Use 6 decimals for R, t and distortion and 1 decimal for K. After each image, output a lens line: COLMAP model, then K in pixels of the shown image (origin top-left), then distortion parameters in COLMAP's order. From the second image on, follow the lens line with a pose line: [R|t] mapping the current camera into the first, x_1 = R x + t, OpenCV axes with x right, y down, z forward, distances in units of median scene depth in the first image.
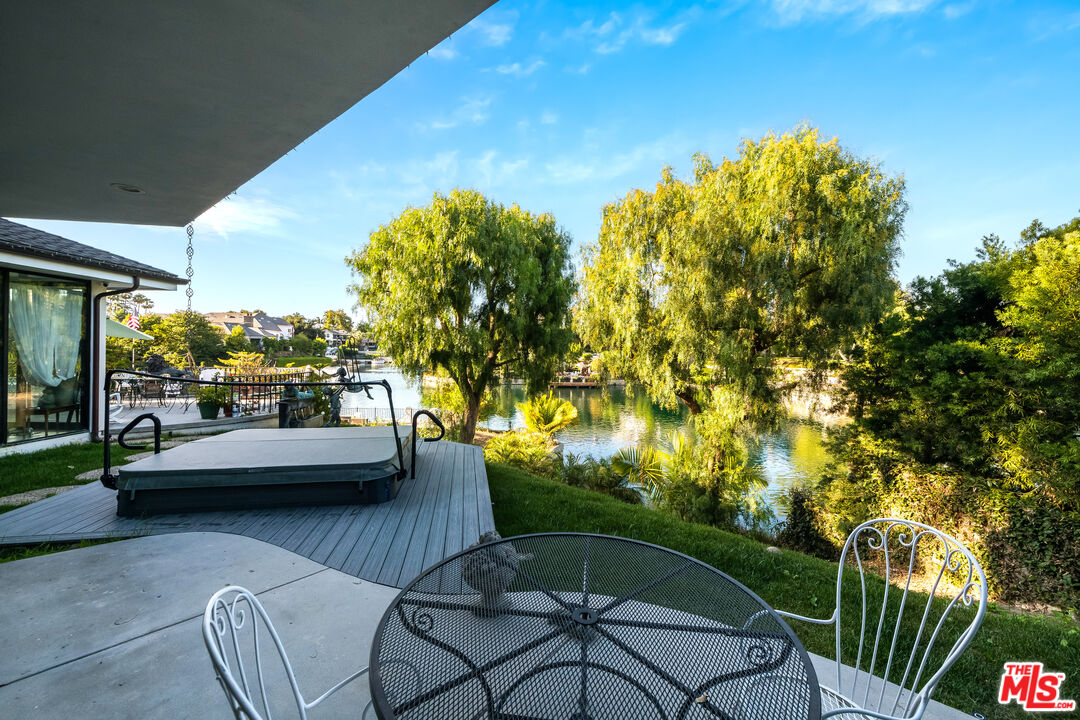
lens RADIAL K [[426.9, 0, 540.0], [0, 426.9, 360.0], [0, 0, 1]] dist [0.002282, 0.000201]
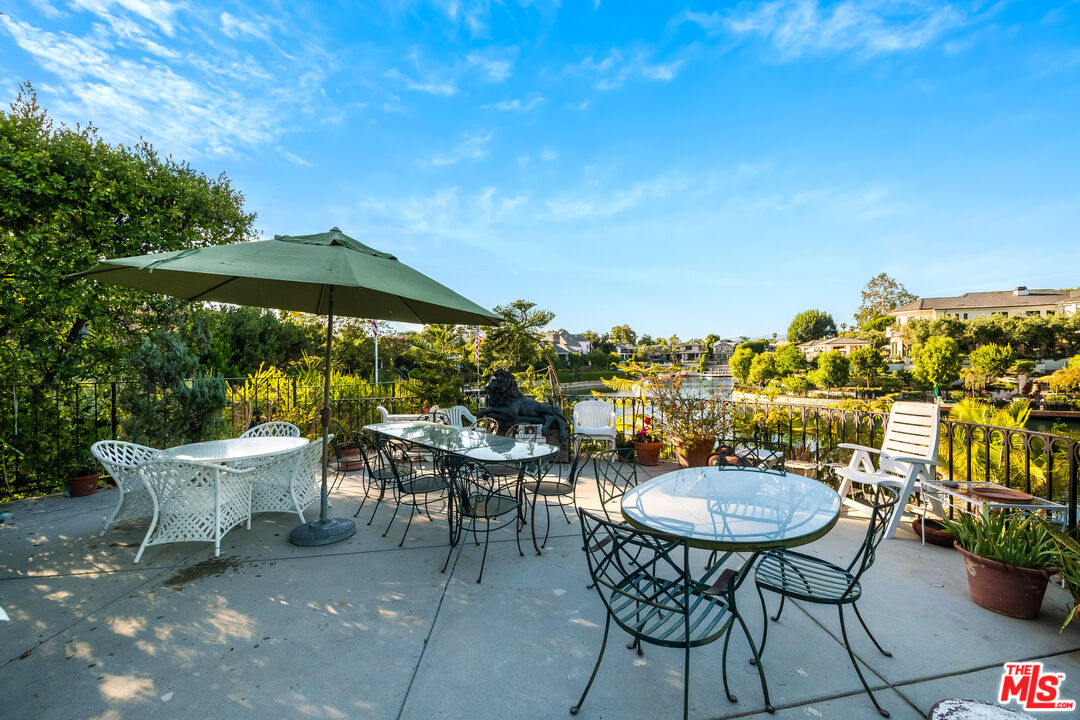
lens RADIAL K [[426.9, 0, 540.0], [0, 426.9, 360.0], [0, 0, 1]] dist [0.002282, 0.000201]
pose [[0.811967, -0.024224, -0.583200, -0.096139], [0.006703, 0.999460, -0.032181, -0.001509], [0.583664, 0.022221, 0.811691, 0.105076]]
